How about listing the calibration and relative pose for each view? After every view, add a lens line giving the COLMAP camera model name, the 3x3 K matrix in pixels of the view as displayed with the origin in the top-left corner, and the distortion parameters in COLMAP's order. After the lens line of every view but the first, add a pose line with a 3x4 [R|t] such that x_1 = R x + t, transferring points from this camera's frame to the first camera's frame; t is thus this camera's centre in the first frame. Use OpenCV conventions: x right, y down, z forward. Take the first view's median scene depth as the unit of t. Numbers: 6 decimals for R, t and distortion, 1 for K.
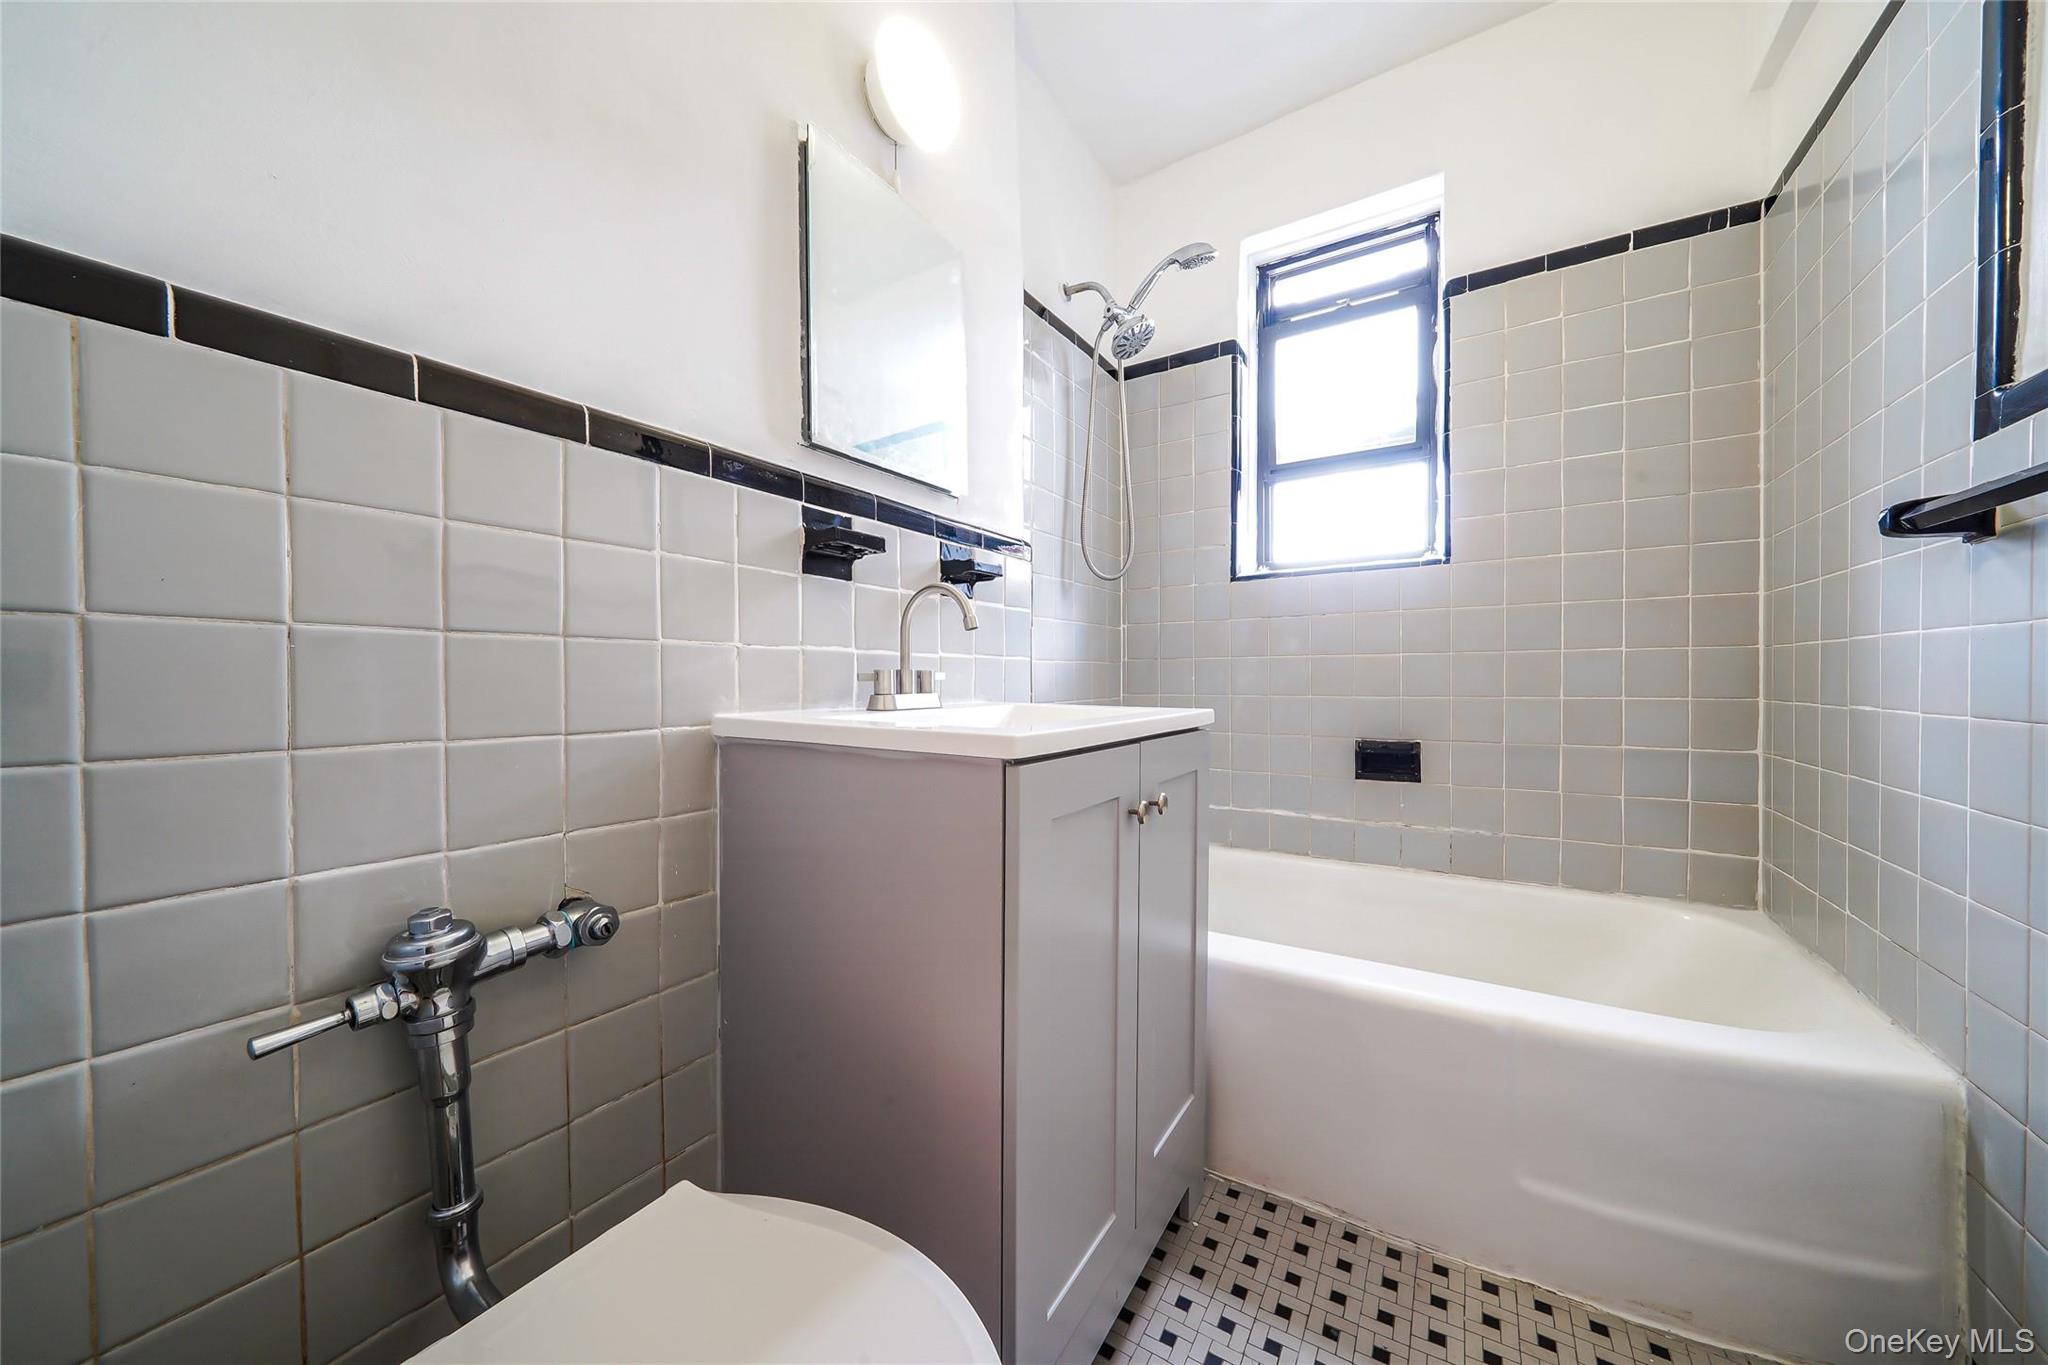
lens RADIAL K [[705.5, 0, 1012.6], [0, 705.5, 688.0], [0, 0, 1]] dist [-0.004336, 0.000243]
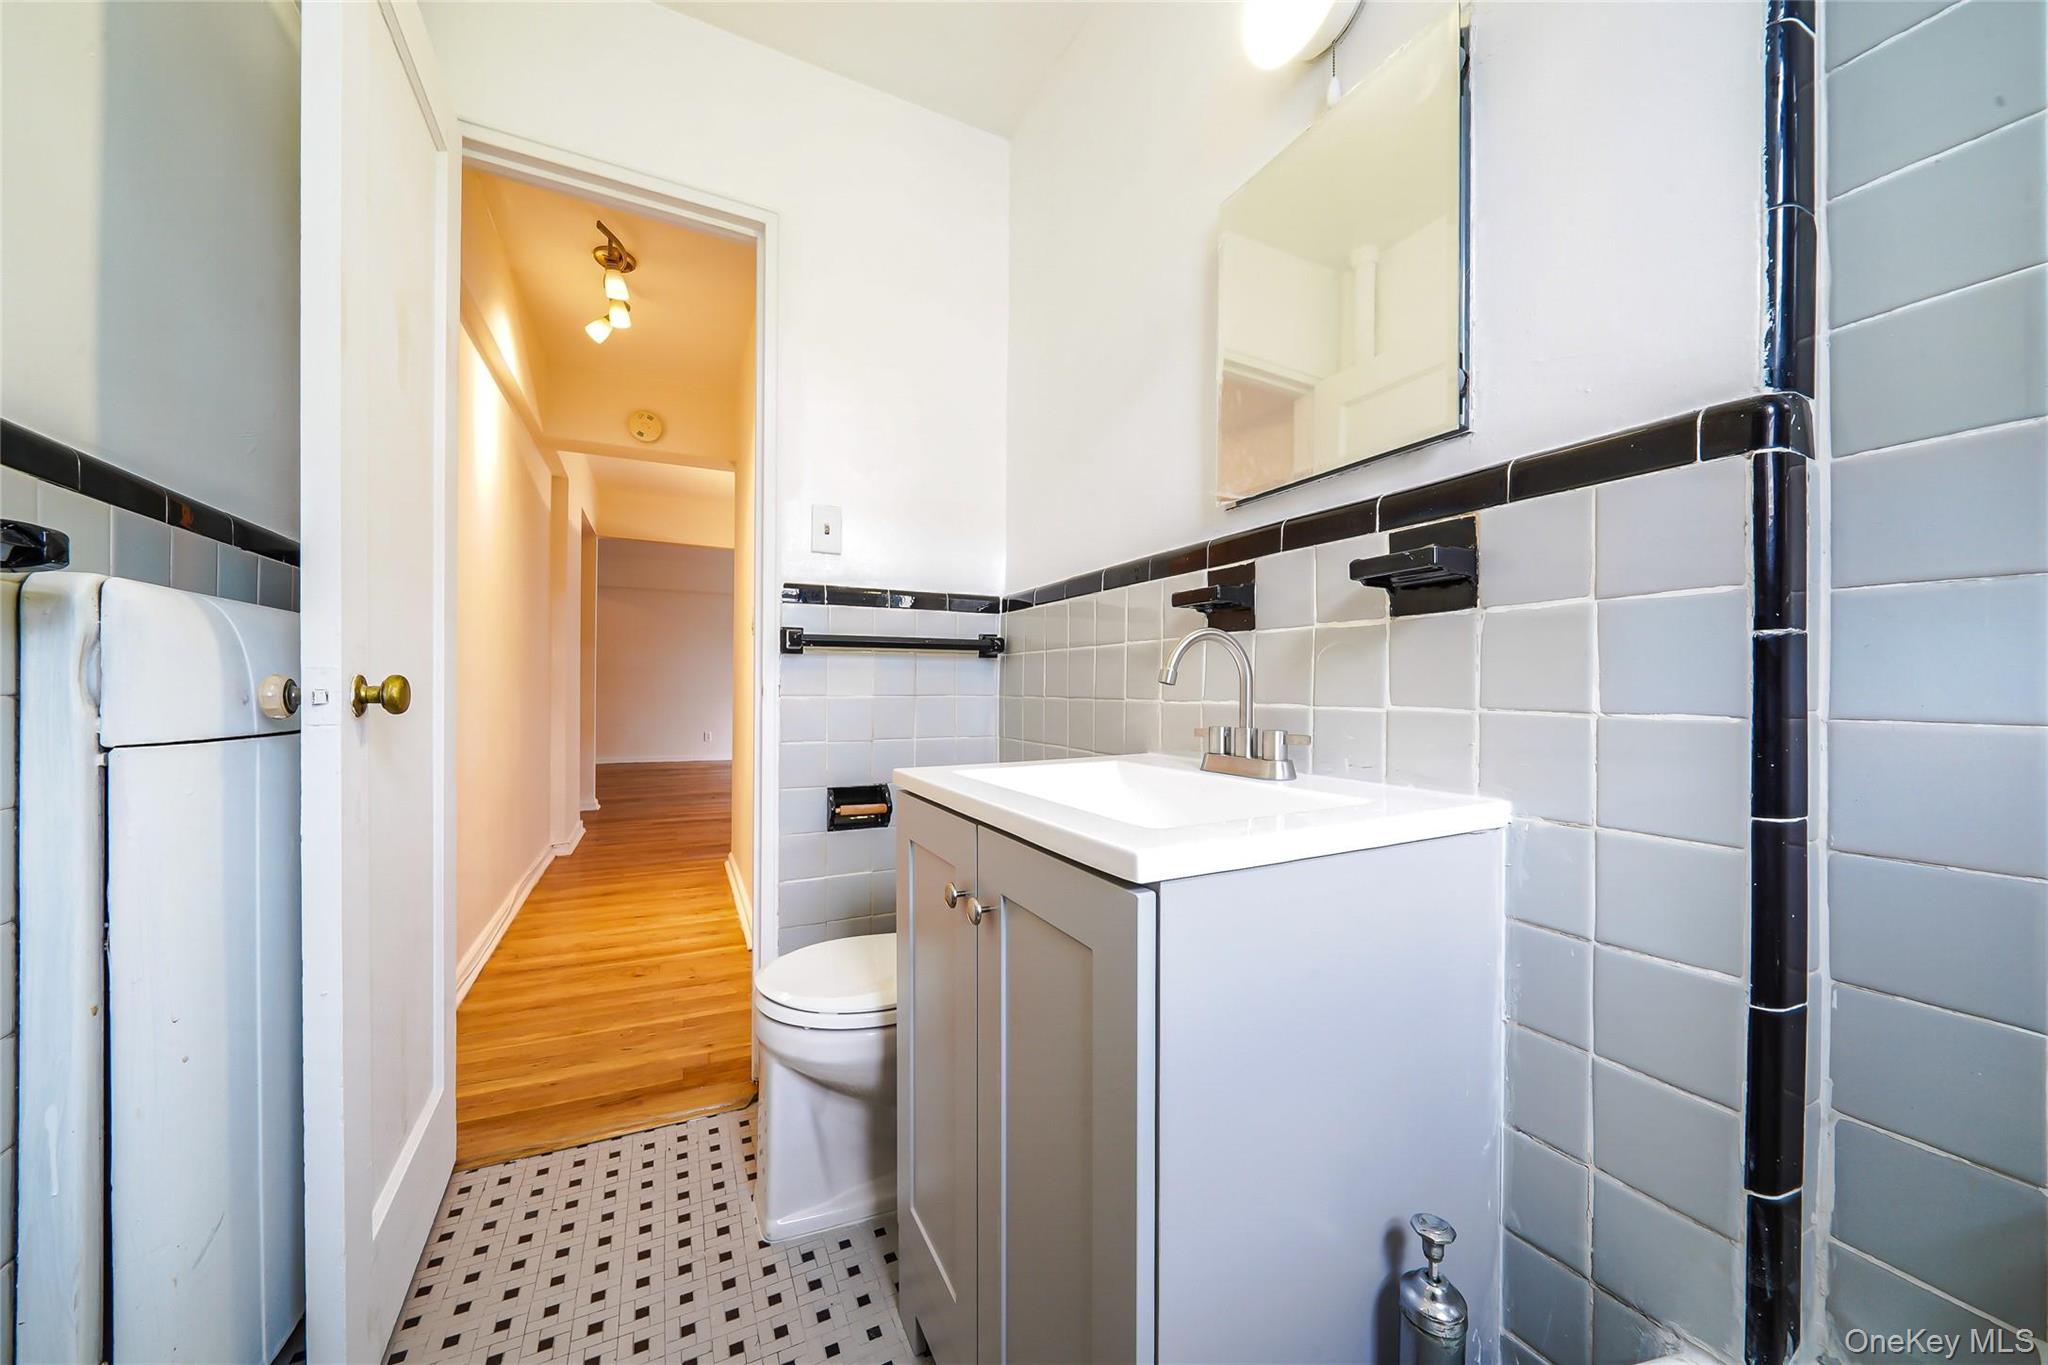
lens RADIAL K [[705.5, 0, 1012.6], [0, 705.5, 688.0], [0, 0, 1]] dist [-0.004336, 0.000243]
pose [[-0.505532, 0.000396, -0.862808, 0.910094], [-0.013171, 0.999880, 0.008176, -0.095561], [0.862708, 0.015497, -0.505466, 1.475525]]
